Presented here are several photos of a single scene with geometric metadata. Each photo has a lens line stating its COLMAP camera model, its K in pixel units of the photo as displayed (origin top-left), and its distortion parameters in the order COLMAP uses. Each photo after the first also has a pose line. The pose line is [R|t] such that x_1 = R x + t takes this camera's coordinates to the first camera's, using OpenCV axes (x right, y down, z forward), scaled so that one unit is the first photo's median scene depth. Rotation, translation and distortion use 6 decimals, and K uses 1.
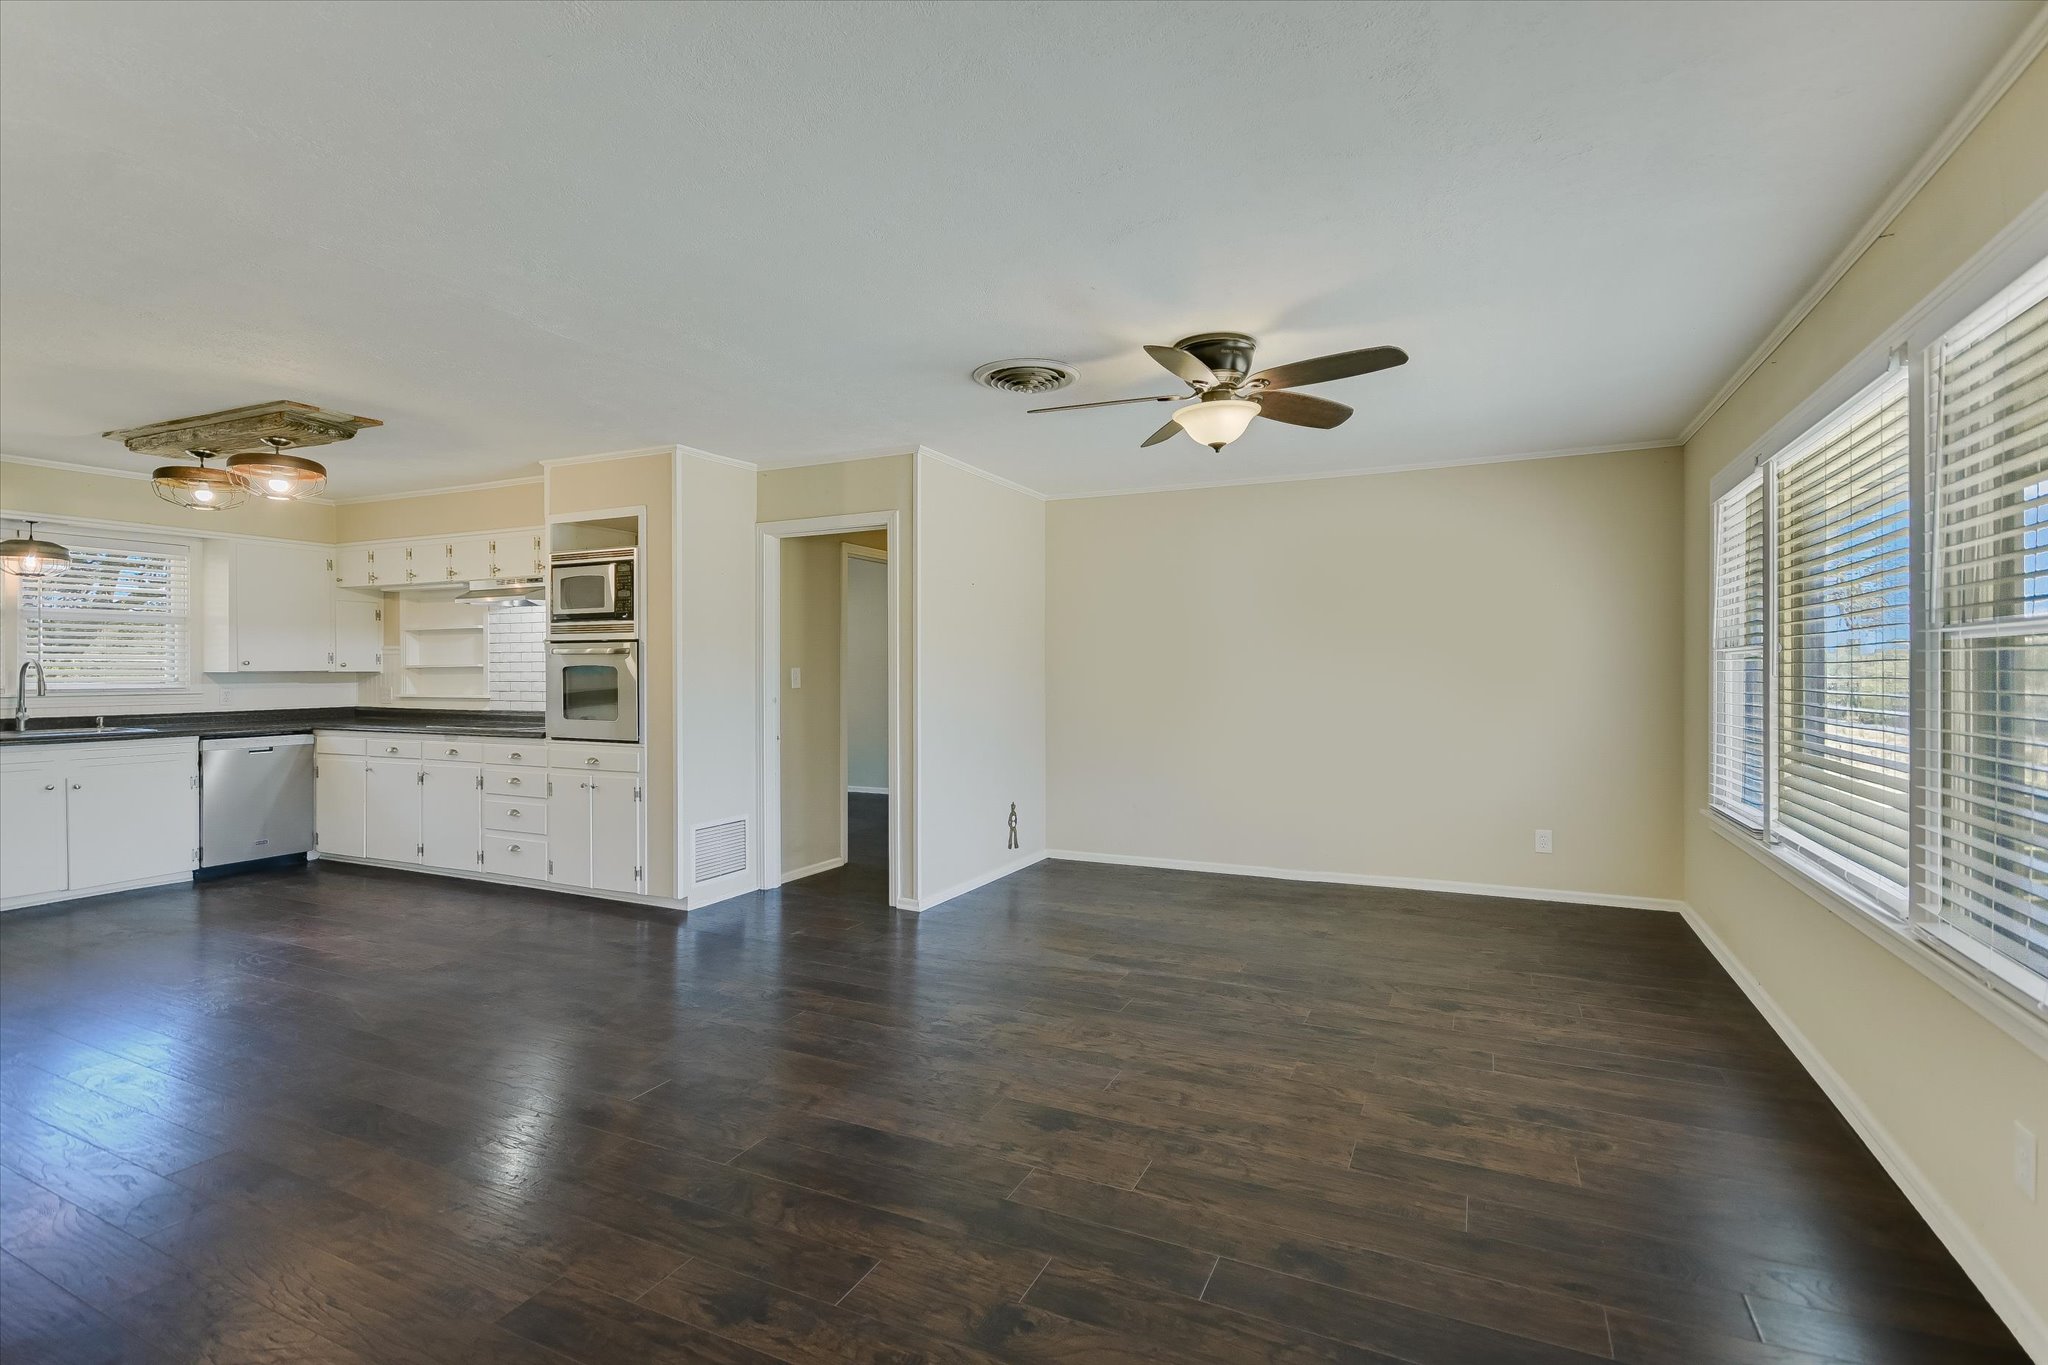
lens RADIAL K [[951.5, 0, 1034.2], [0, 951.5, 664.3], [0, 0, 1]] dist [0.033182, -0.011574]
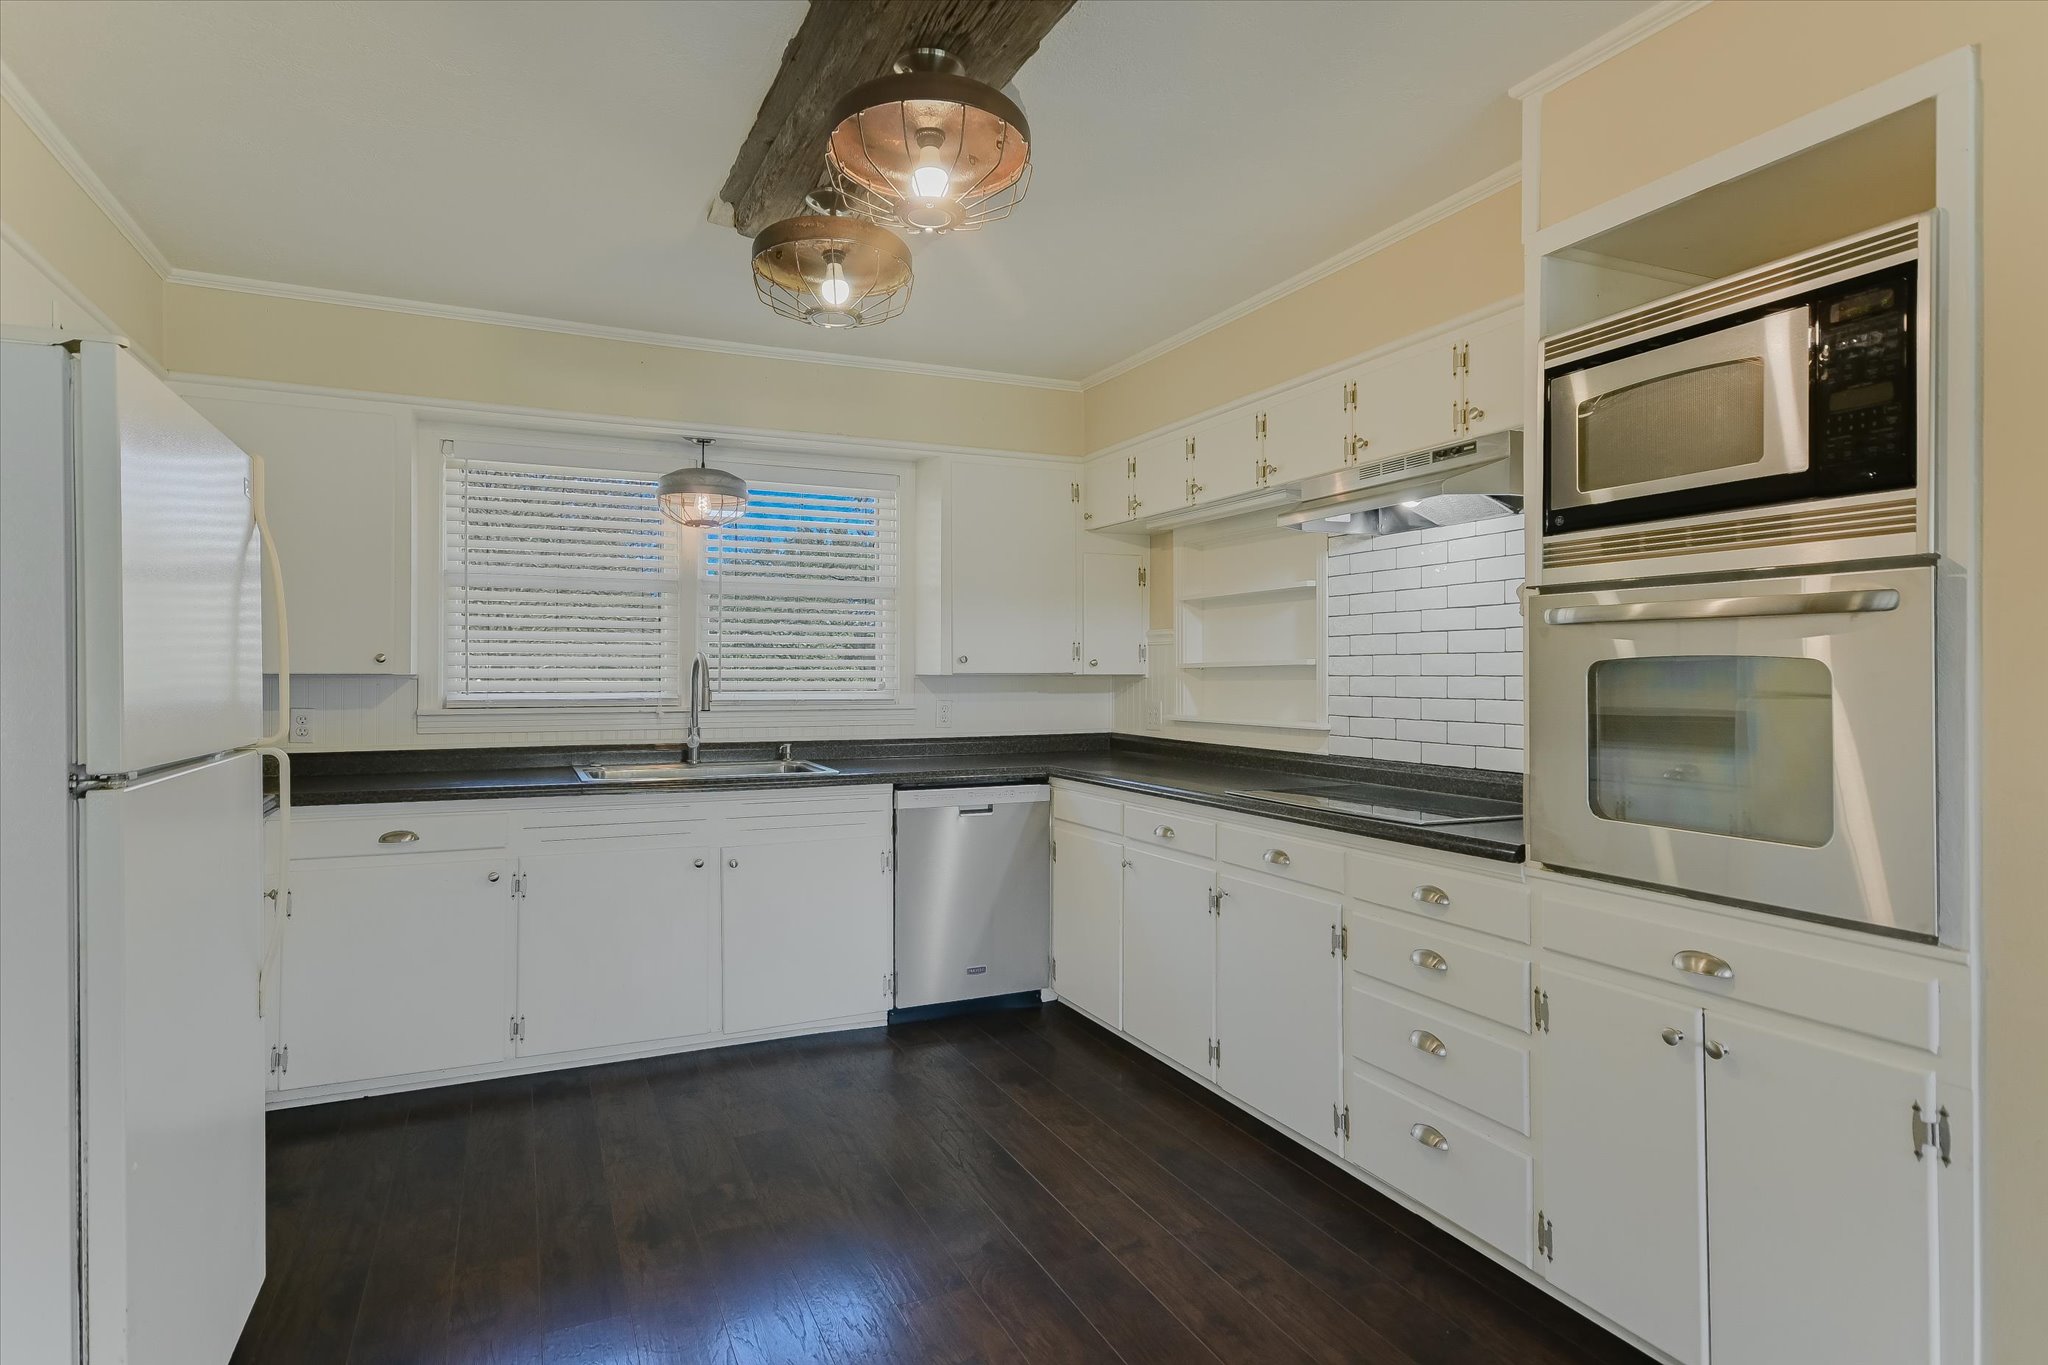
lens RADIAL K [[1104.5, 0, 1024.0], [0, 1104.5, 682.5], [0, 0, 1]] dist [0.000274, 0.000594]
pose [[0.761661, 0.007780, -0.647929, -0.351115], [0.000446, 0.999921, 0.012531, 0.004639], [0.647975, -0.009833, 0.761598, 0.517227]]
